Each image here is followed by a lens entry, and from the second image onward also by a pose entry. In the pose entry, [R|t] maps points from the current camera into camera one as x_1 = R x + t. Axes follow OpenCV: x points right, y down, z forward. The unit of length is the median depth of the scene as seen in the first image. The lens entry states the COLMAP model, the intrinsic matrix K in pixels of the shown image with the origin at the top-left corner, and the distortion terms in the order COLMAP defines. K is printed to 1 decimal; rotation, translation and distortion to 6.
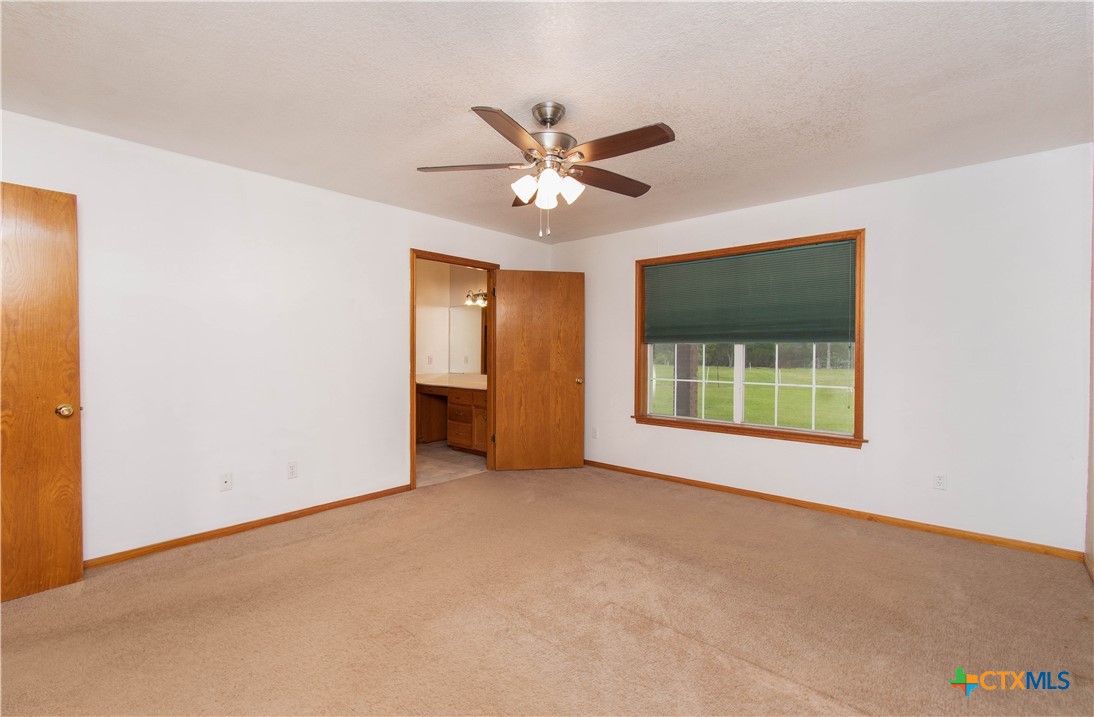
lens RADIAL K [[495.7, 0, 547.0], [0, 495.7, 358.5], [0, 0, 1]] dist [0.003096, 0.000158]
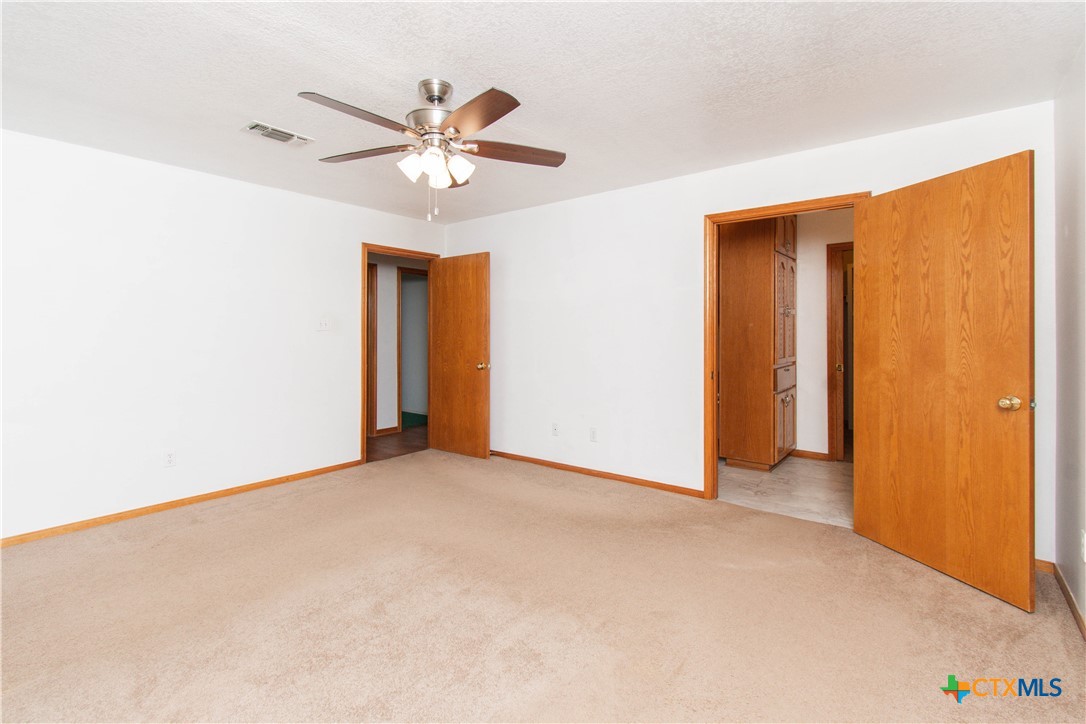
lens RADIAL K [[500.2, 0, 551.9], [0, 500.2, 329.6], [0, 0, 1]] dist [-0.000625, -0.000049]
pose [[0.058320, -0.012321, -0.998222, 0.519491], [-0.014451, 0.999809, -0.013185, -0.009191], [0.998193, 0.015194, 0.058131, 0.619639]]
